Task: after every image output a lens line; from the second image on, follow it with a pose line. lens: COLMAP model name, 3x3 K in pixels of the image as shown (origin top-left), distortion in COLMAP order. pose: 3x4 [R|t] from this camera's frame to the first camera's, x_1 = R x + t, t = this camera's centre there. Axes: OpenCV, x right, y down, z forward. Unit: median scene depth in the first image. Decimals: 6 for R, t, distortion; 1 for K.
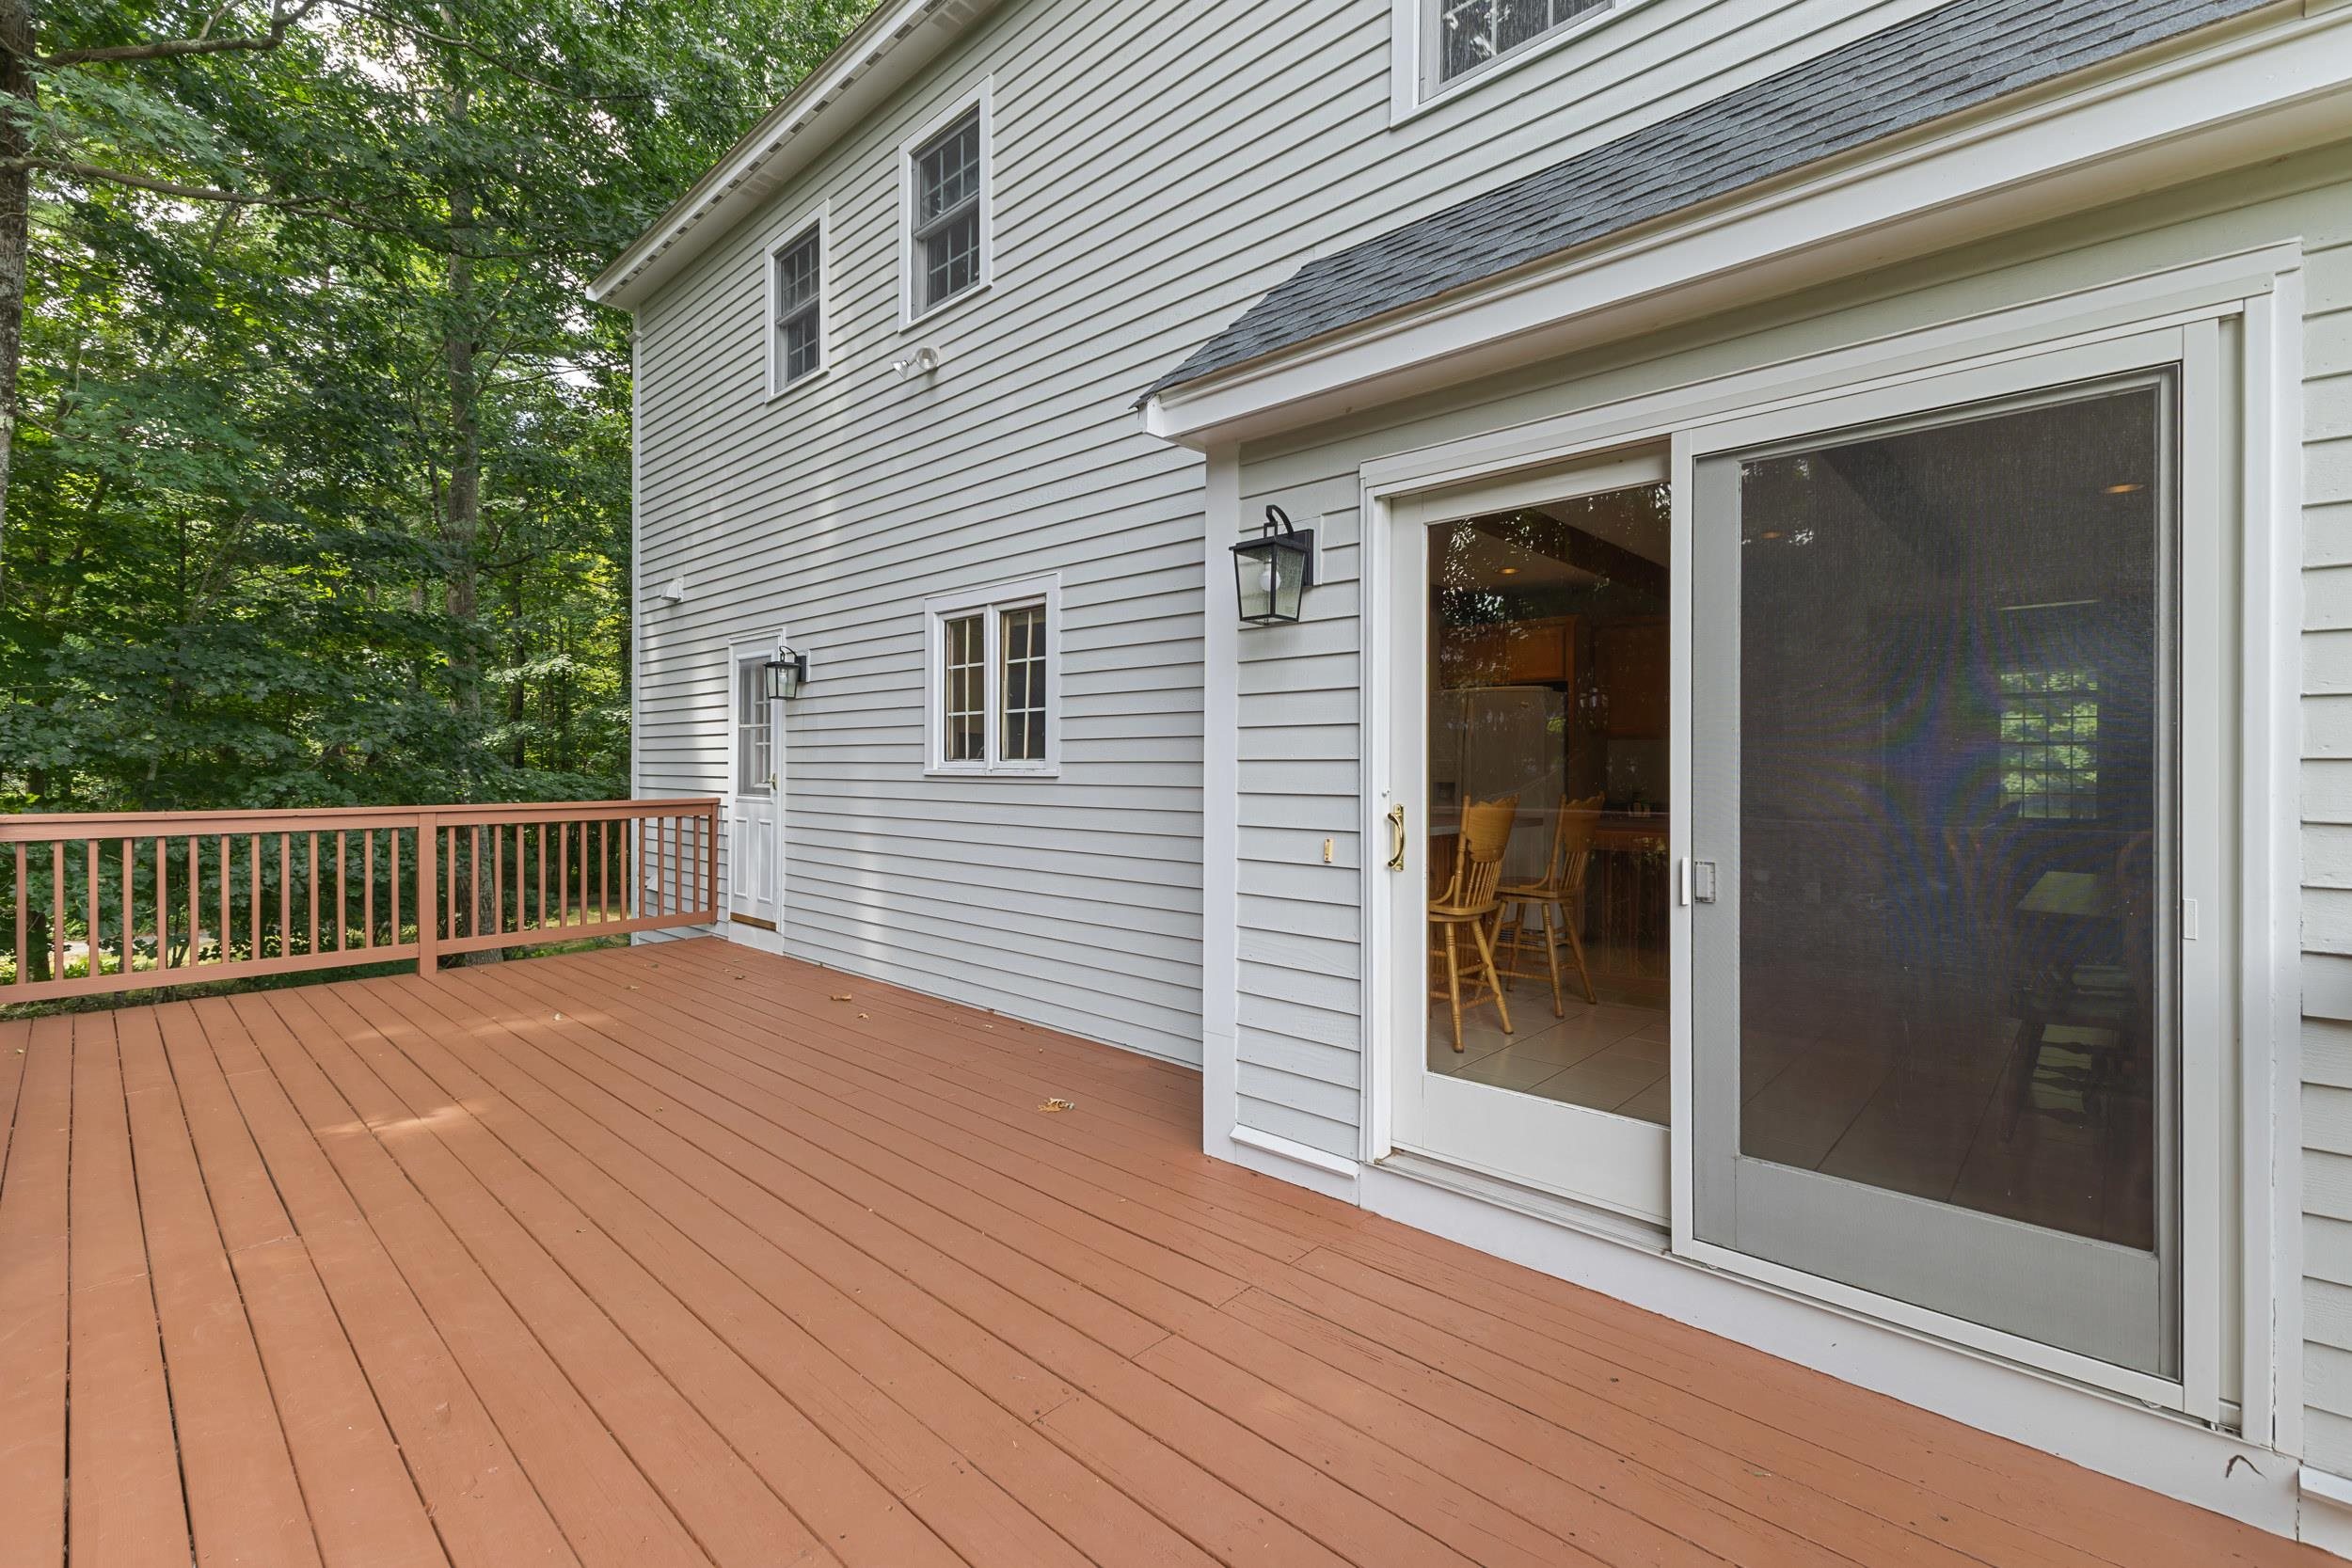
lens RADIAL K [[1018.1, 0, 1161.4], [0, 1018.1, 762.3], [0, 0, 1]] dist [-0.001208, -0.000237]
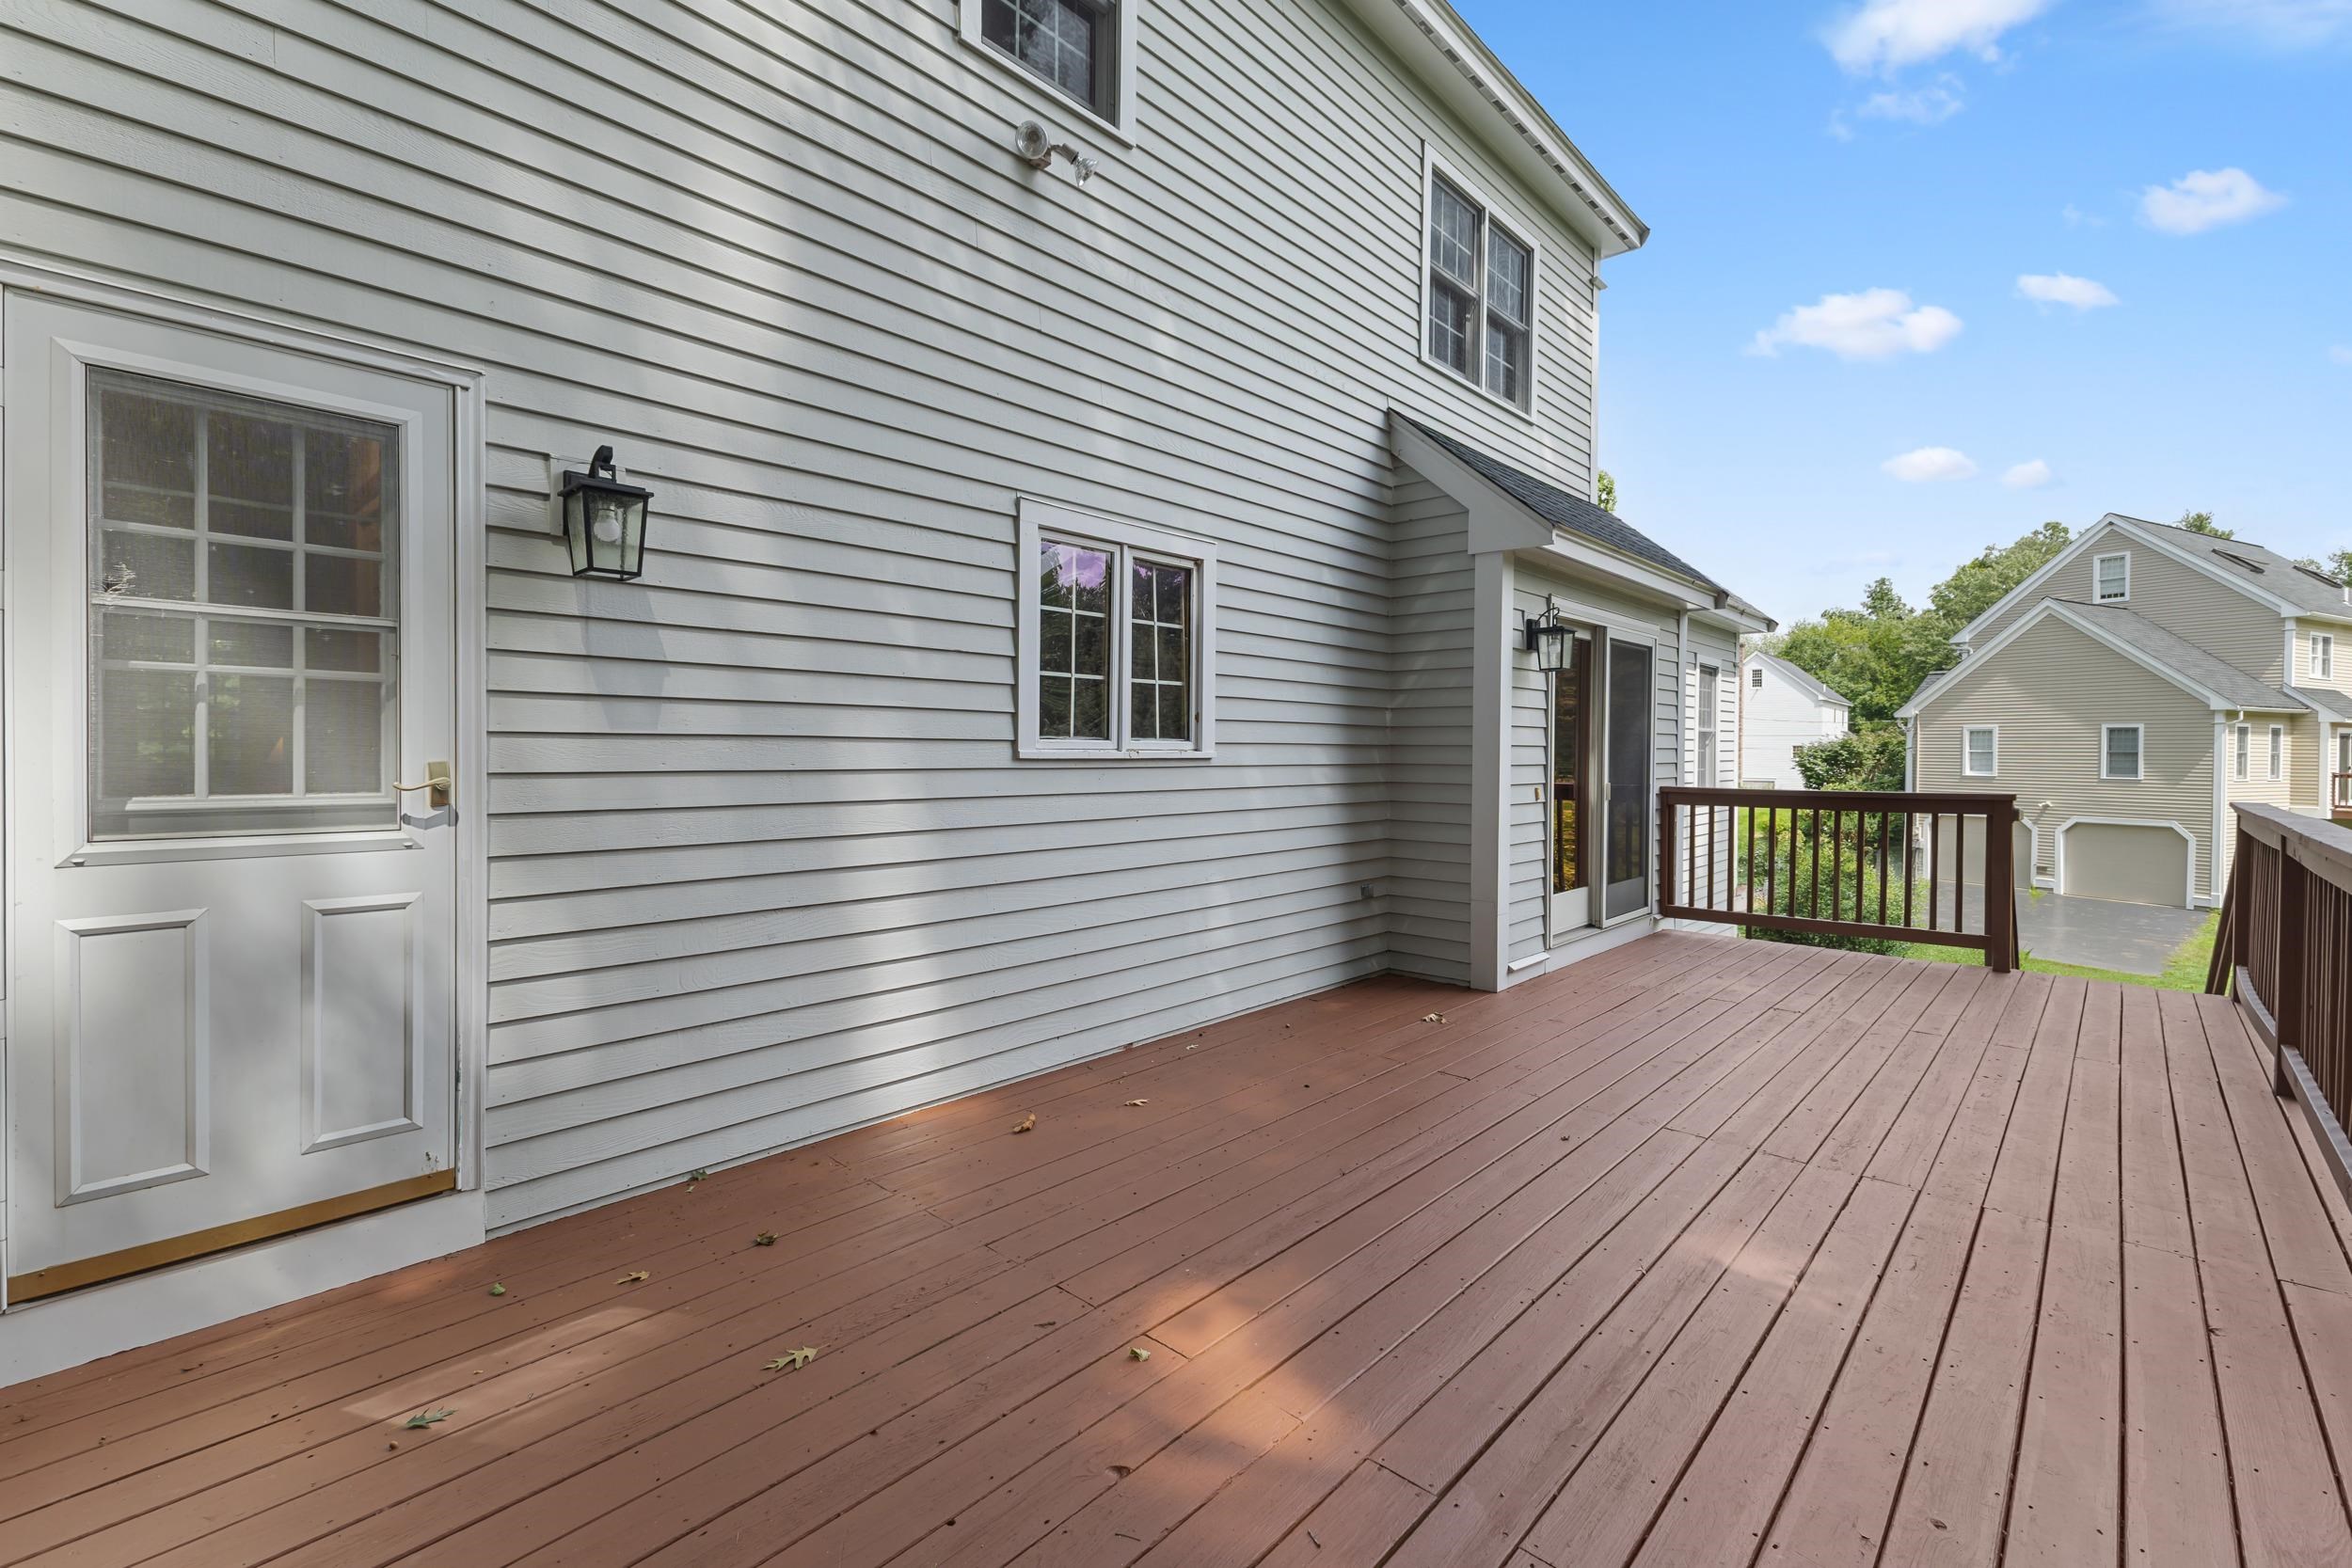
lens RADIAL K [[1018.1, 0, 1161.4], [0, 1018.1, 762.3], [0, 0, 1]] dist [-0.001208, -0.000237]
pose [[-0.004772, -0.012473, 0.999911, -0.988469], [-0.010638, 0.999866, 0.012421, 0.006085], [-0.999932, -0.010578, -0.004904, 0.987708]]
